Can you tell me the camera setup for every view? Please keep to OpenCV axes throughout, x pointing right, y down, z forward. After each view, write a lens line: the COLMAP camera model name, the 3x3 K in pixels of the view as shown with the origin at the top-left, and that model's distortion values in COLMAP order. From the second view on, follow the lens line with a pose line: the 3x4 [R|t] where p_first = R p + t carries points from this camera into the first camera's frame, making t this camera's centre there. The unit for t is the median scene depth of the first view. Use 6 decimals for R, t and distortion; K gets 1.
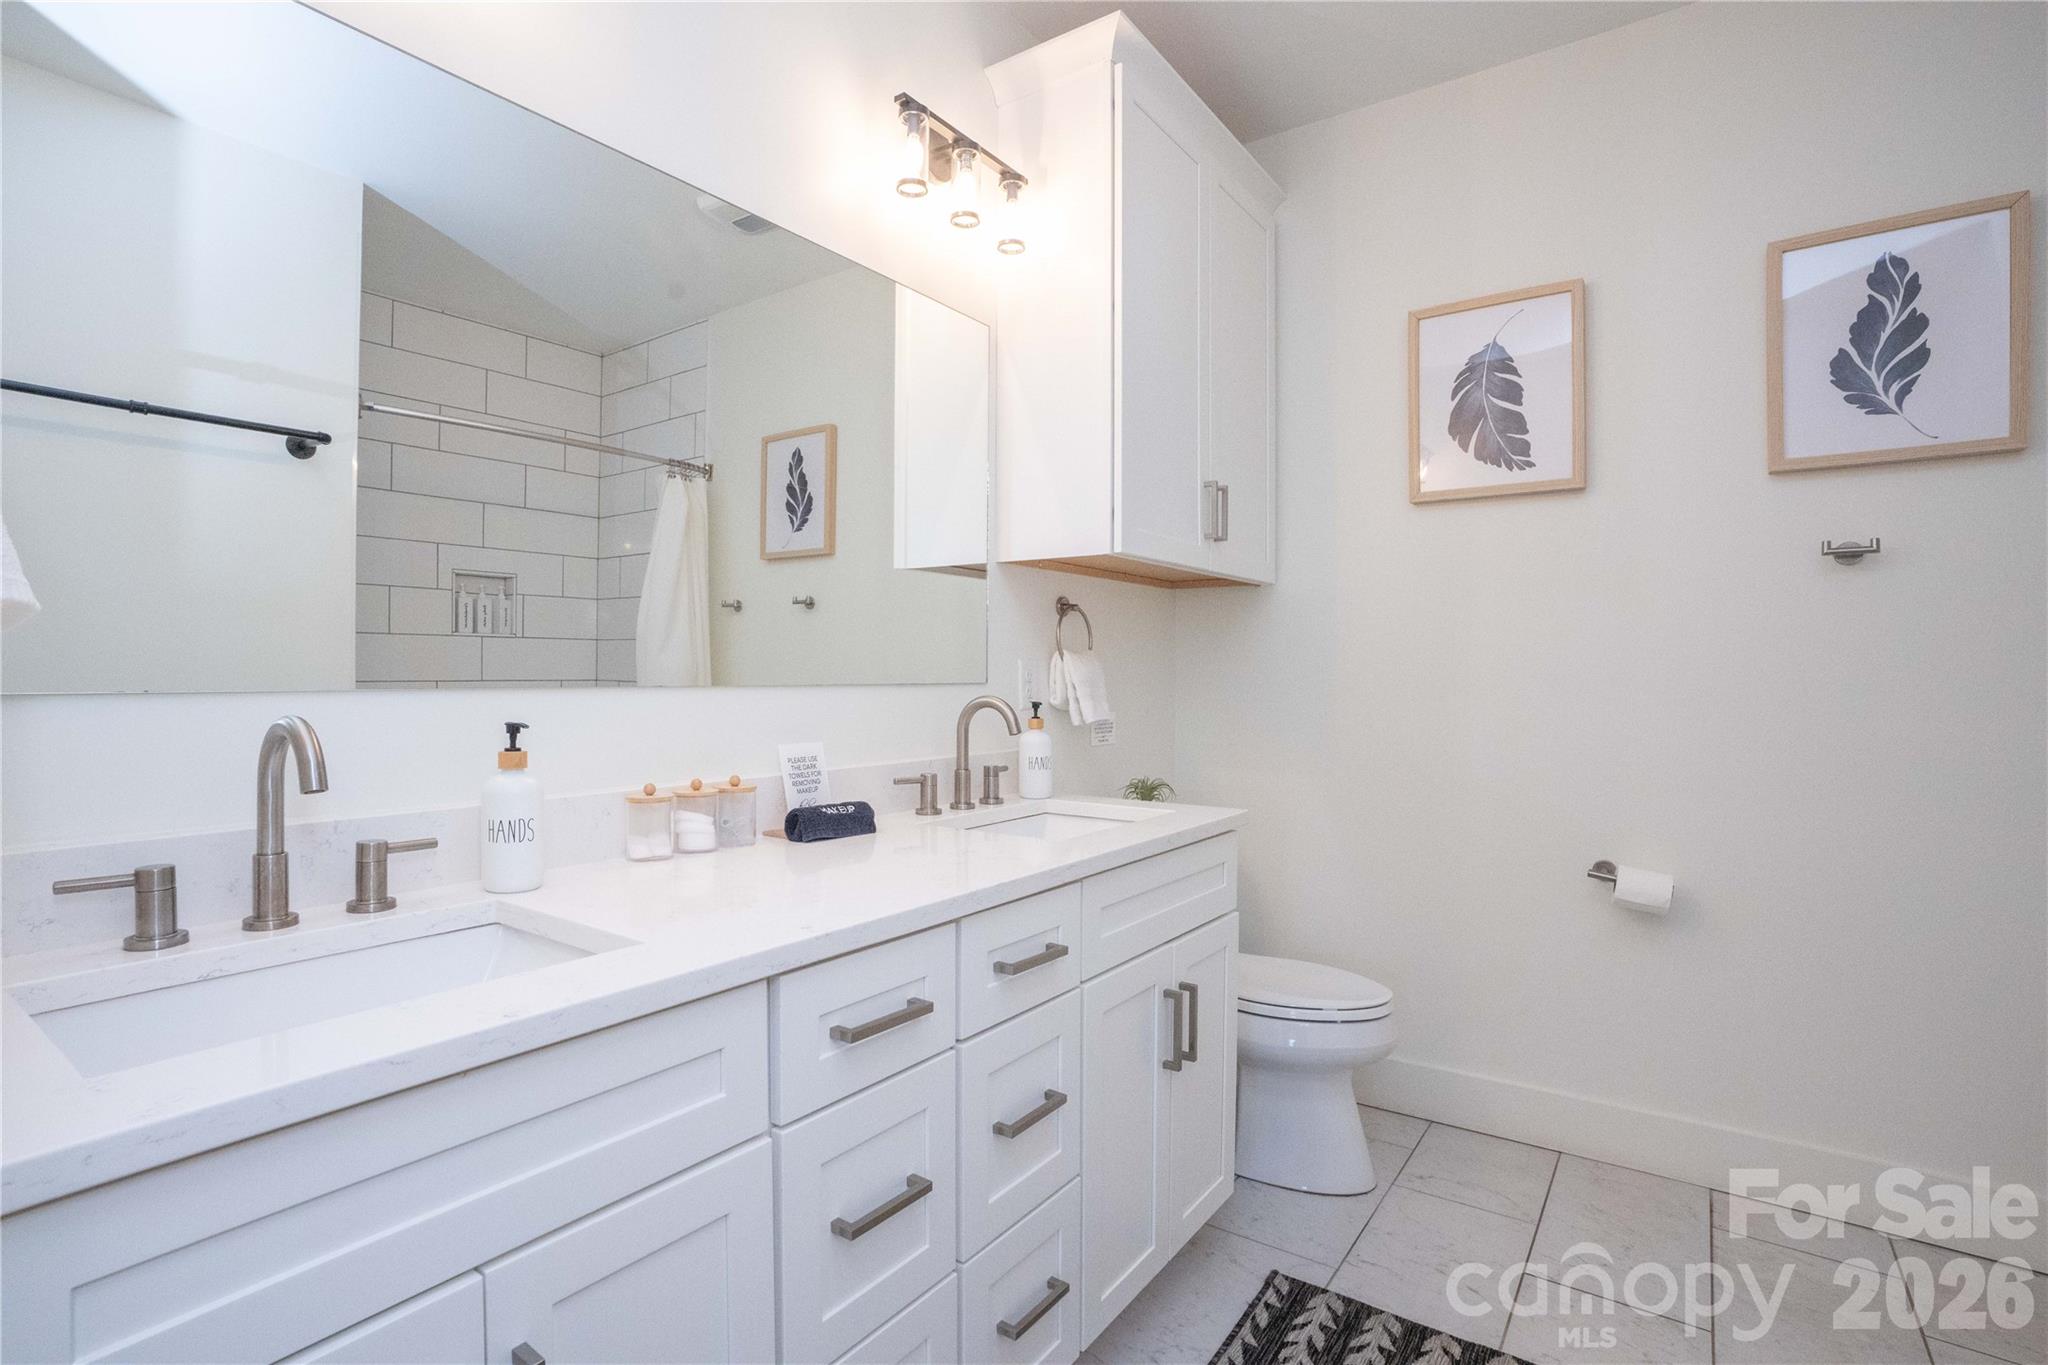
lens RADIAL K [[1007.4, 0, 974.2], [0, 1007.4, 692.0], [0, 0, 1]] dist [-0.026928, 0.016318]
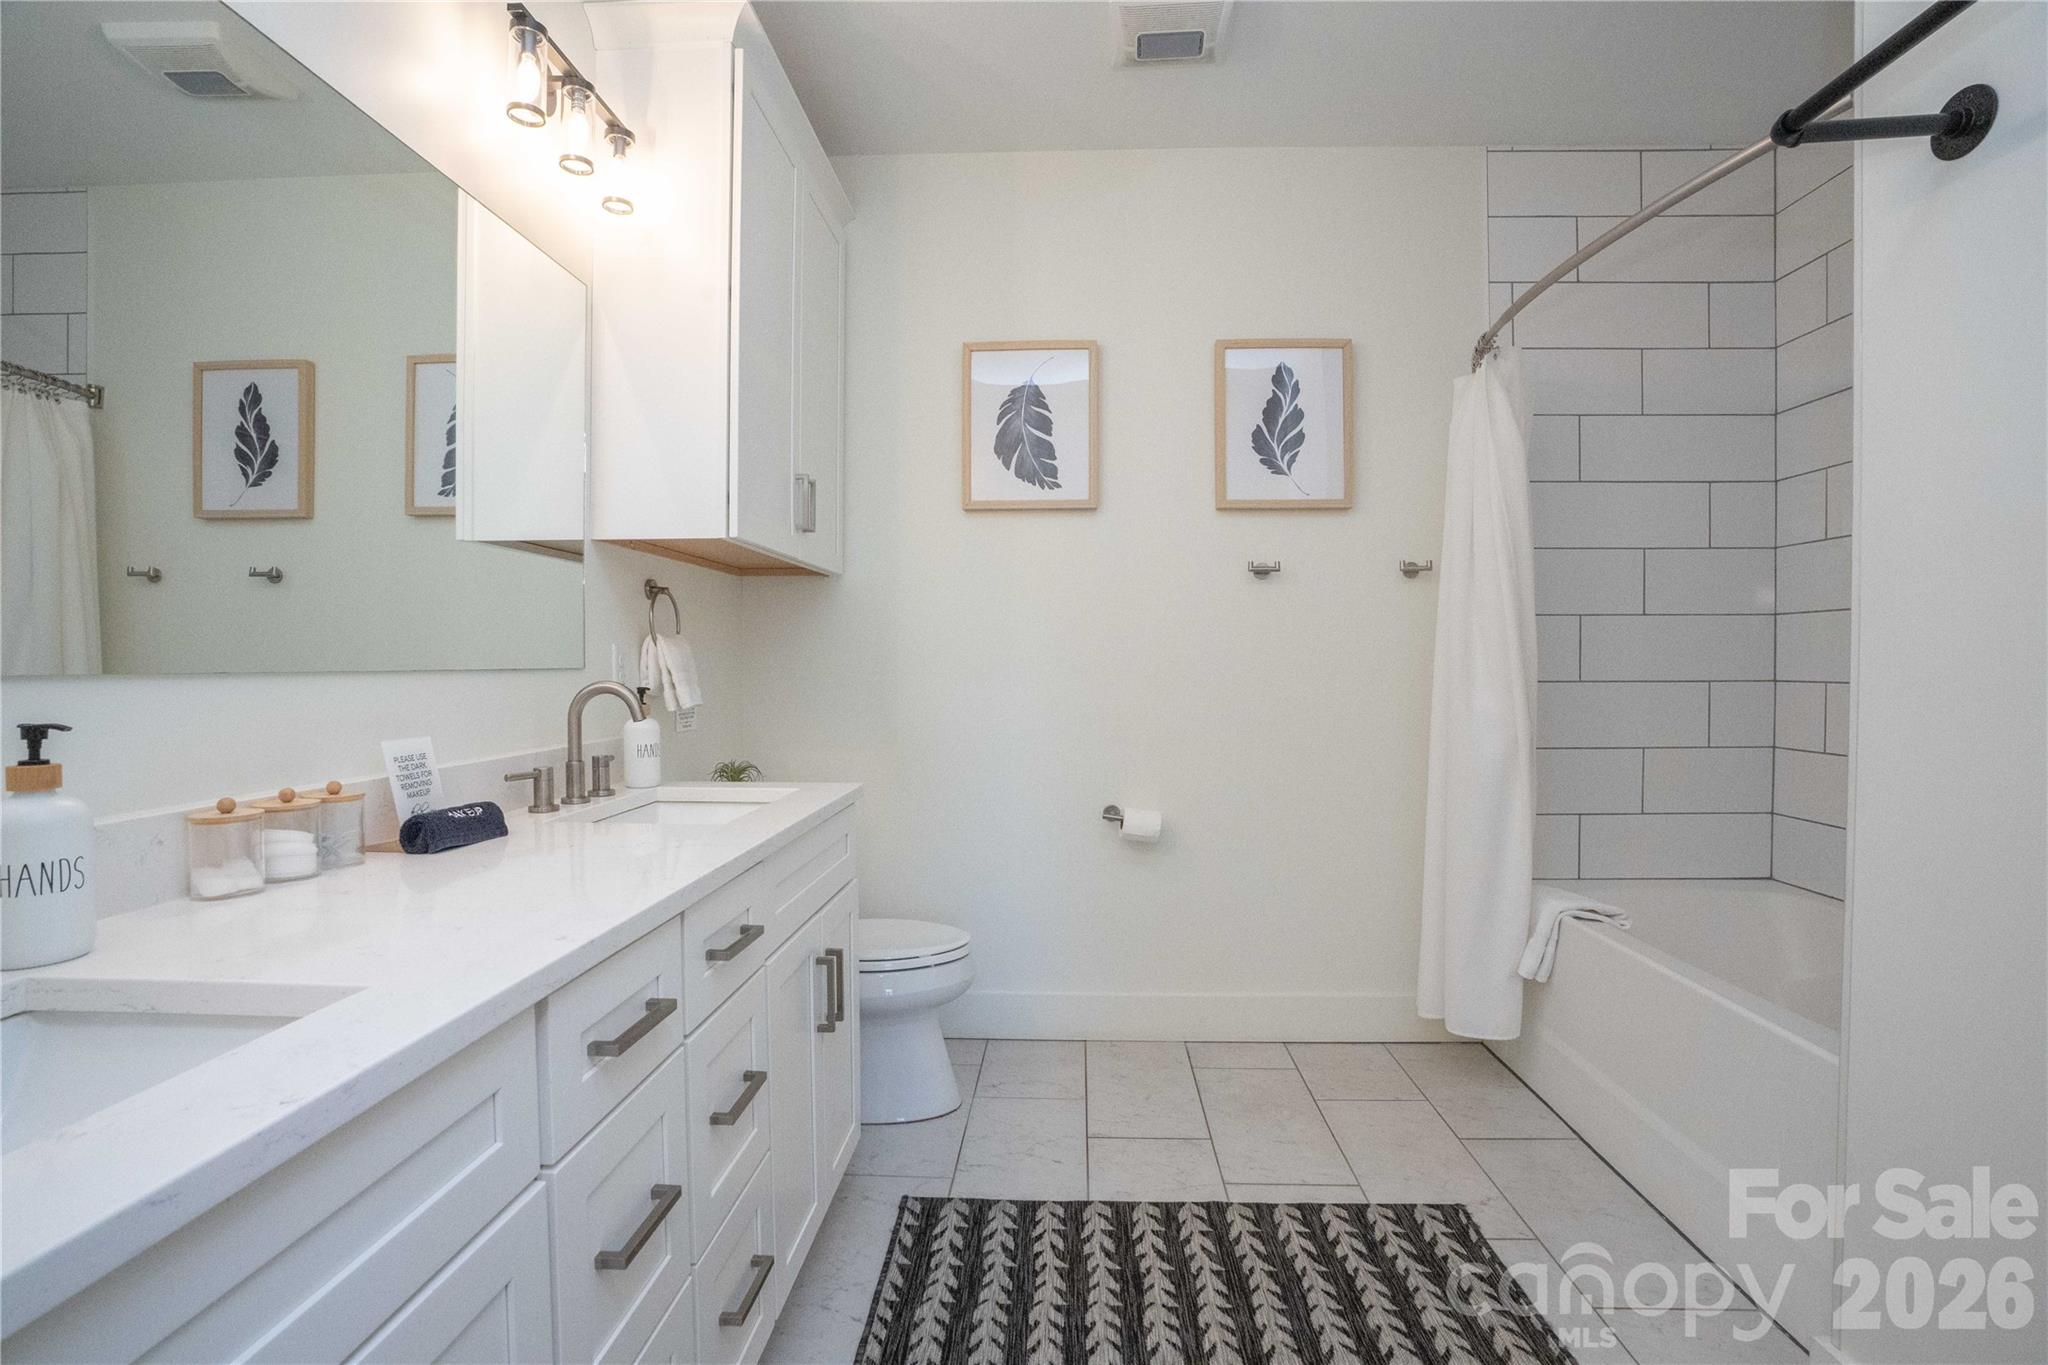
lens RADIAL K [[966.7, 0, 1020.3], [0, 966.7, 692.2], [0, 0, 1]] dist [-0.026801, 0.006670]
pose [[0.840545, -0.021310, 0.541323, -0.143395], [0.014227, 0.999750, 0.017265, 0.003768], [-0.541555, -0.006811, 0.840637, 0.035737]]
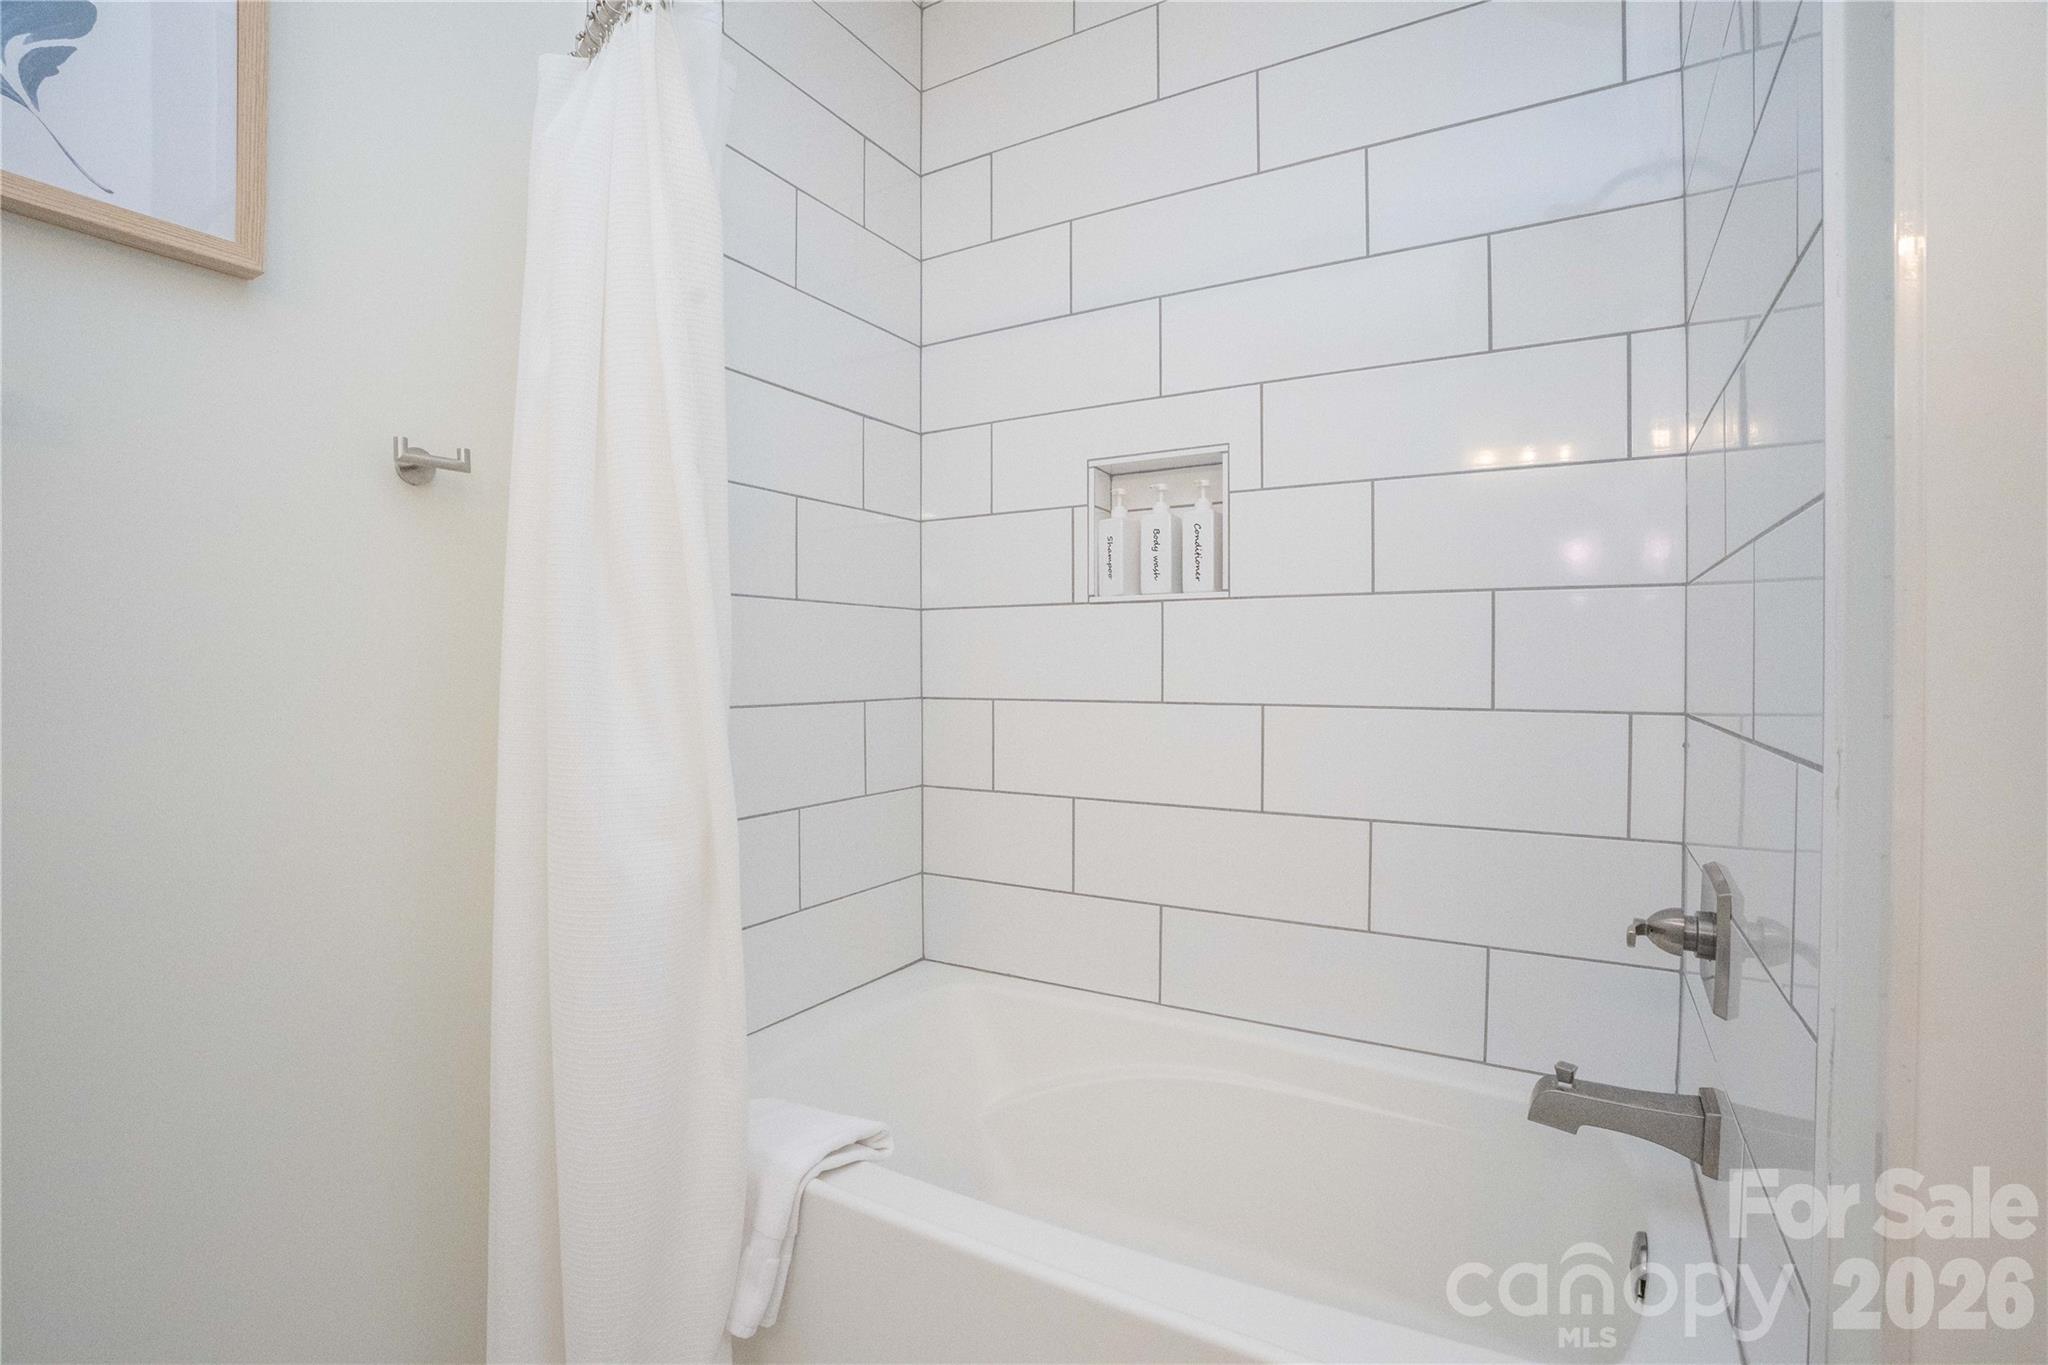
lens RADIAL K [[966.7, 0, 1025.5], [0, 966.7, 684.3], [0, 0, 1]] dist [-0.026801, 0.006670]
pose [[-0.081520, -0.019991, 0.996471, 0.072370], [0.010466, 0.999727, 0.020912, -0.000846], [-0.996617, 0.012134, -0.081288, 0.229603]]
